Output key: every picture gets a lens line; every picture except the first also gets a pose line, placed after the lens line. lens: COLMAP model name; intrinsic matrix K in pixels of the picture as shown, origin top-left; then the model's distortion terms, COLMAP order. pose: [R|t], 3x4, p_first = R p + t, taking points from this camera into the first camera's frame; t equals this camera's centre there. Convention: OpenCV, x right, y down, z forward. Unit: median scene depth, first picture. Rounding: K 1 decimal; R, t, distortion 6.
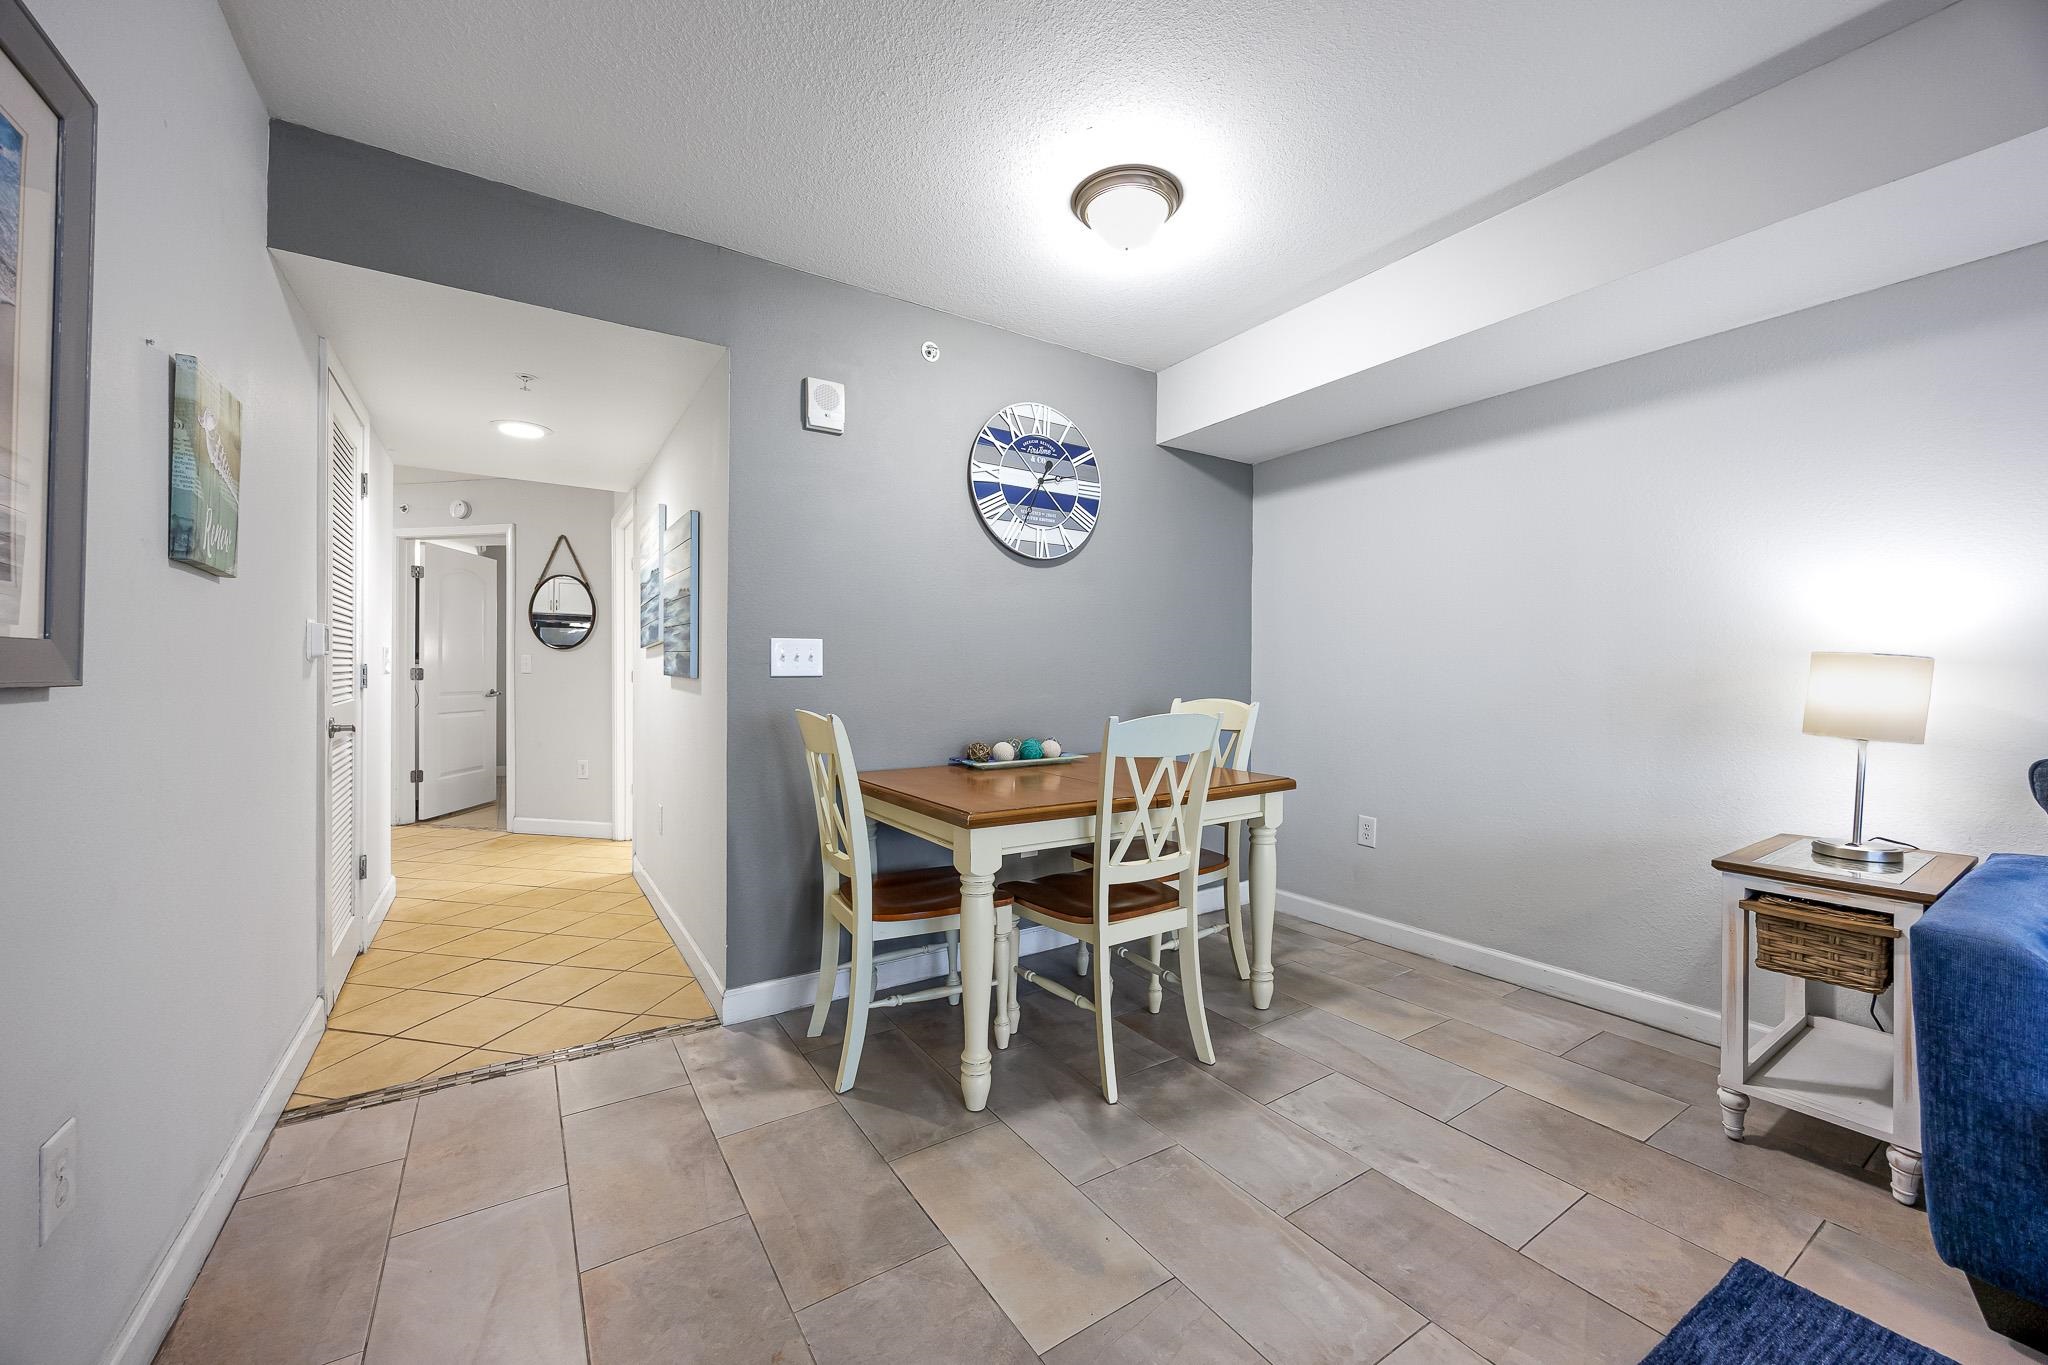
lens RADIAL K [[783.1, 0, 1034.8], [0, 783.1, 677.3], [0, 0, 1]] dist [-0.001479, -0.000335]
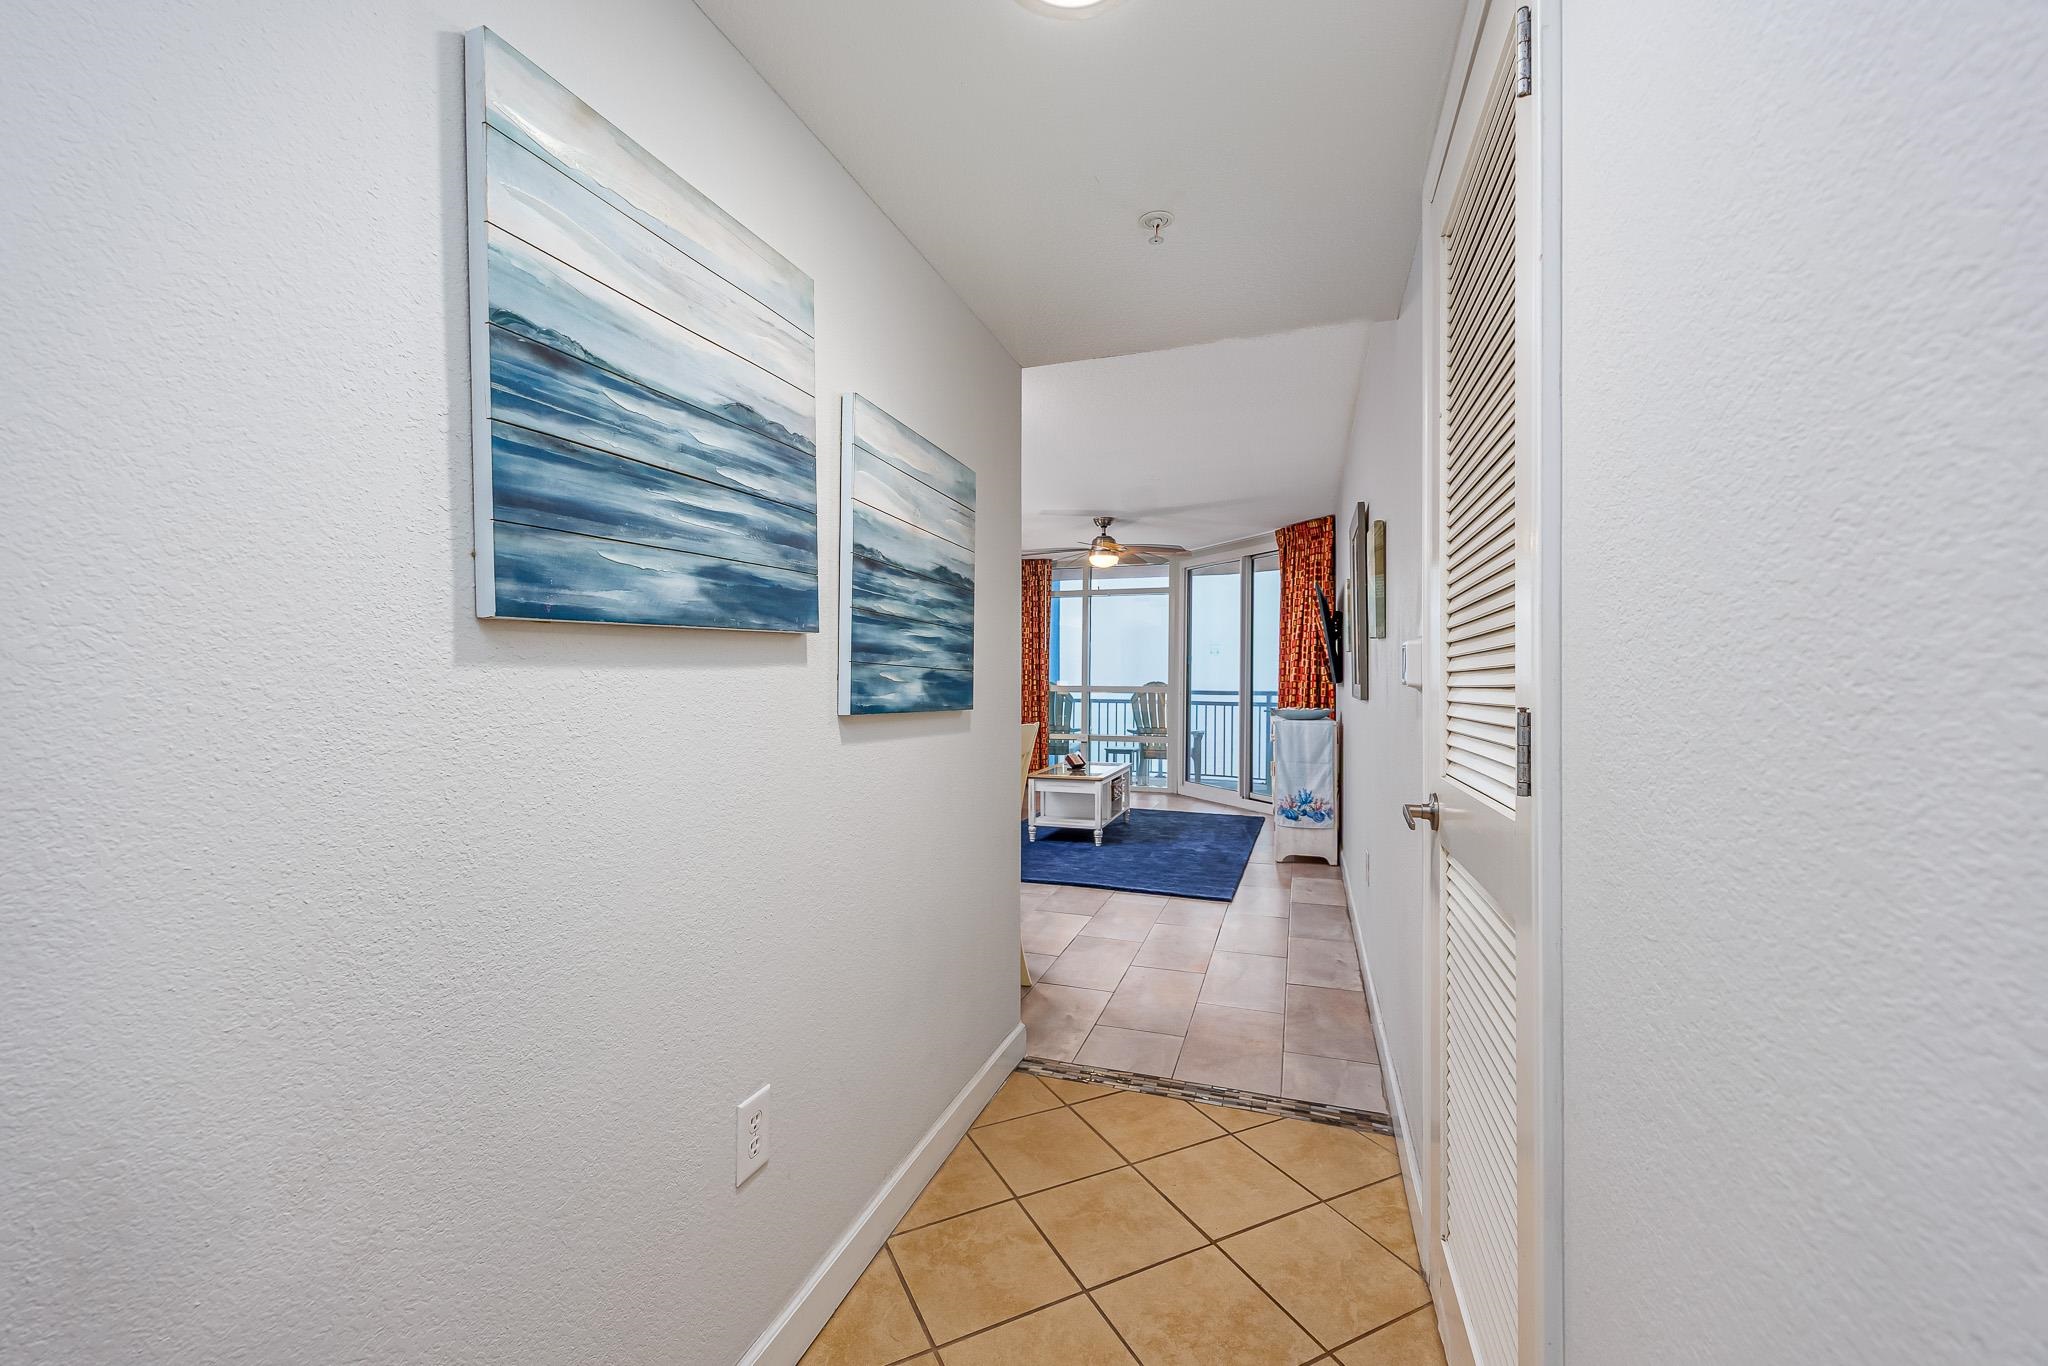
lens RADIAL K [[829.5, 0, 1011.6], [0, 829.5, 672.9], [0, 0, 1]] dist [-0.000160, 0.000004]
pose [[-0.600914, 0.001055, 0.799313, -1.010965], [-0.001322, 0.999996, -0.002314, -0.028982], [-0.799313, -0.002447, -0.600910, 1.356563]]
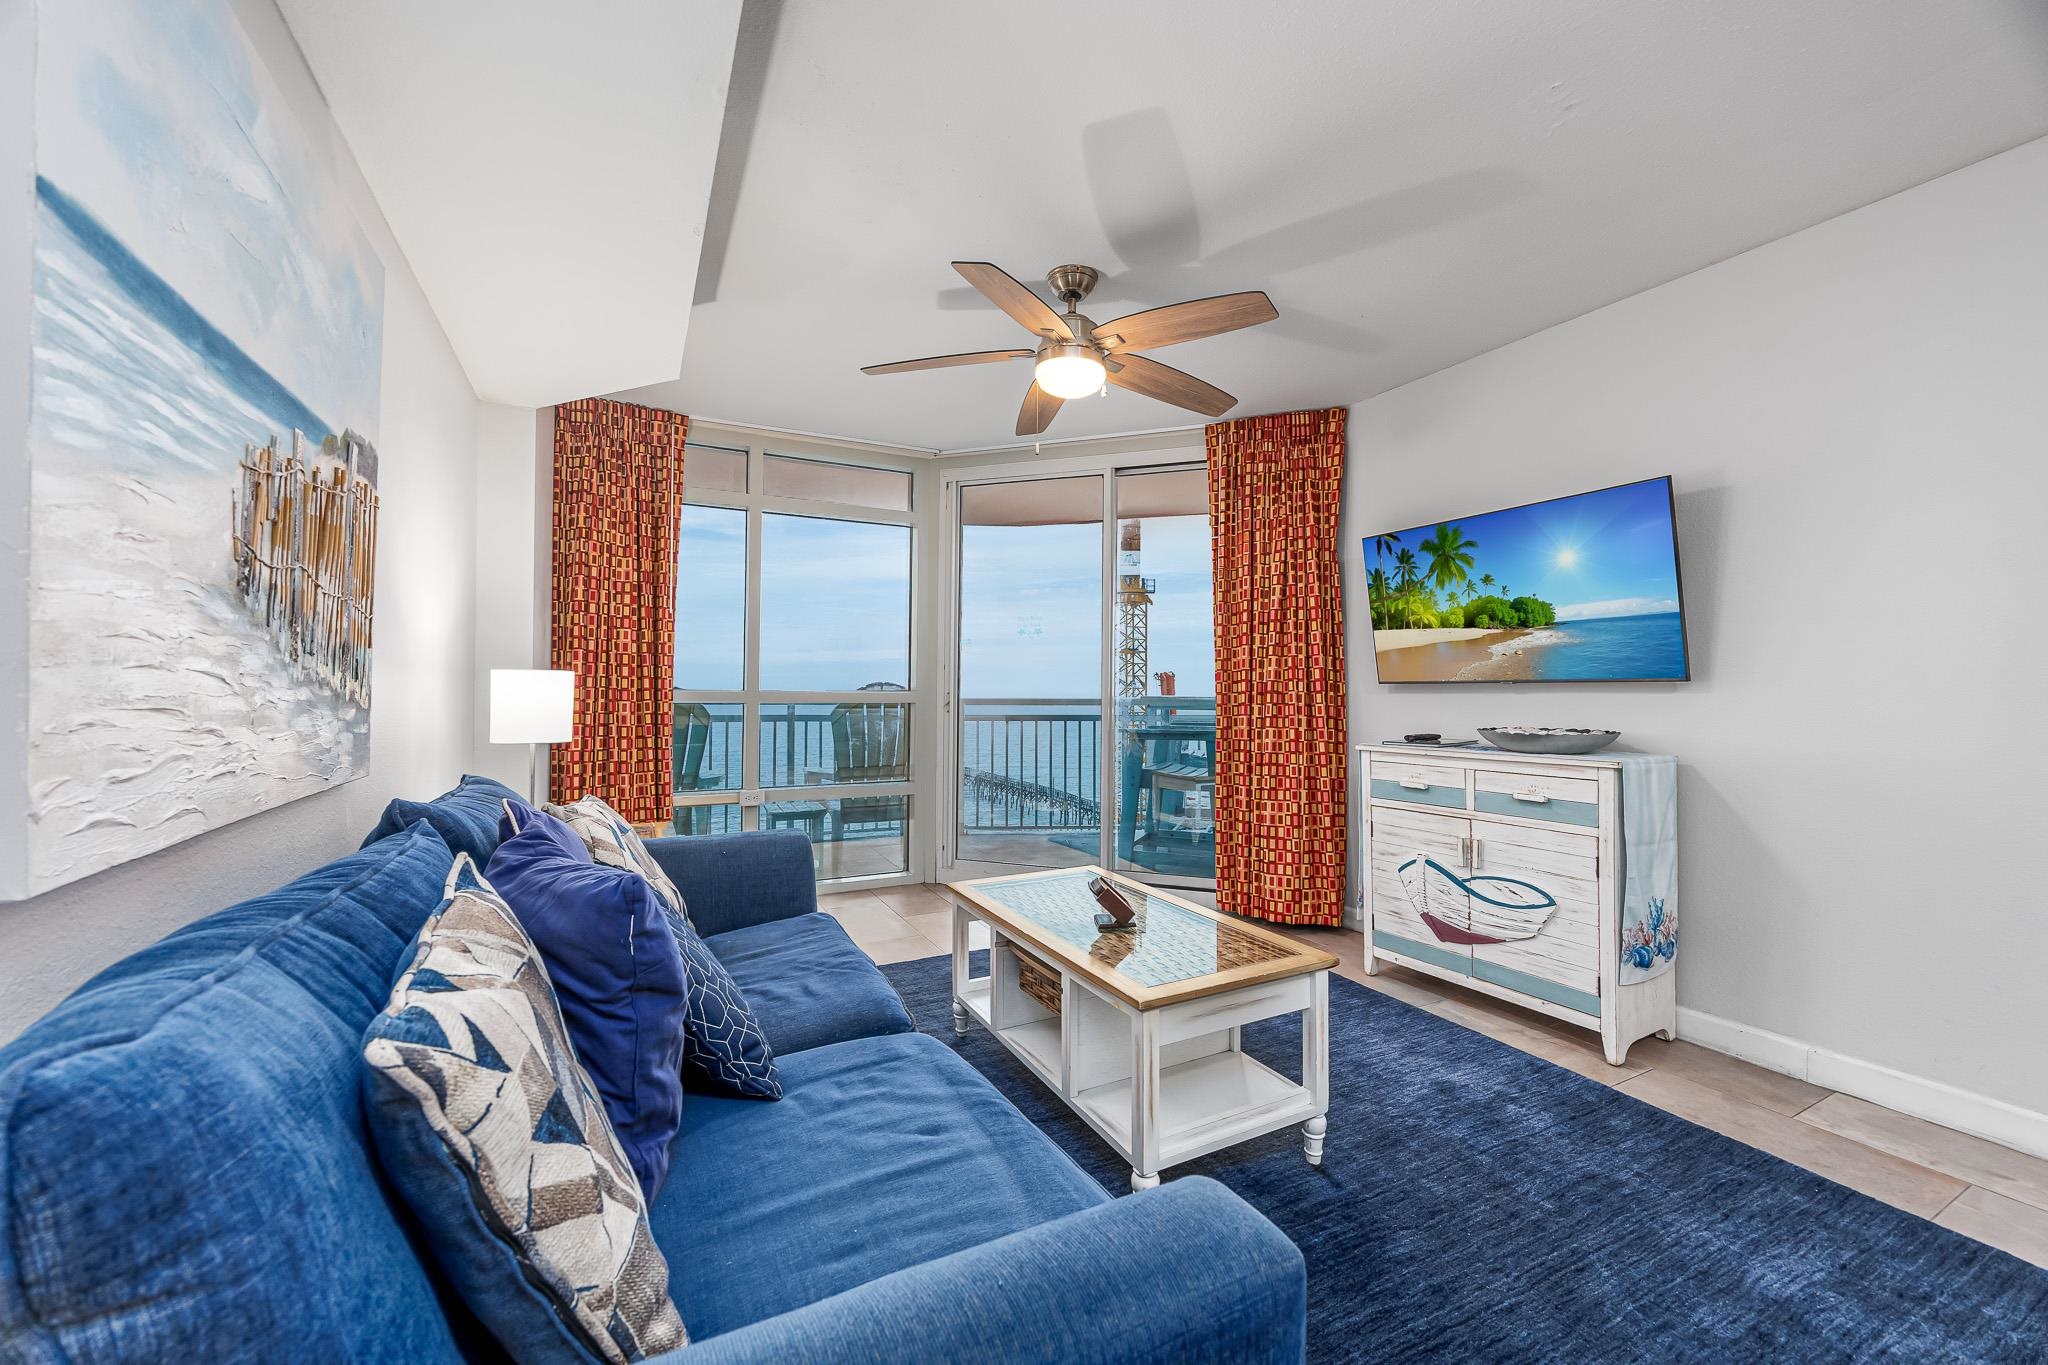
lens RADIAL K [[785.4, 0, 1035.0], [0, 785.4, 668.5], [0, 0, 1]] dist [-0.001656, -0.000303]
pose [[-0.994648, -0.003557, 0.103262, 0.563340], [-0.005833, 0.999747, -0.021745, -0.001823], [-0.103159, -0.022231, -0.994416, 0.673386]]
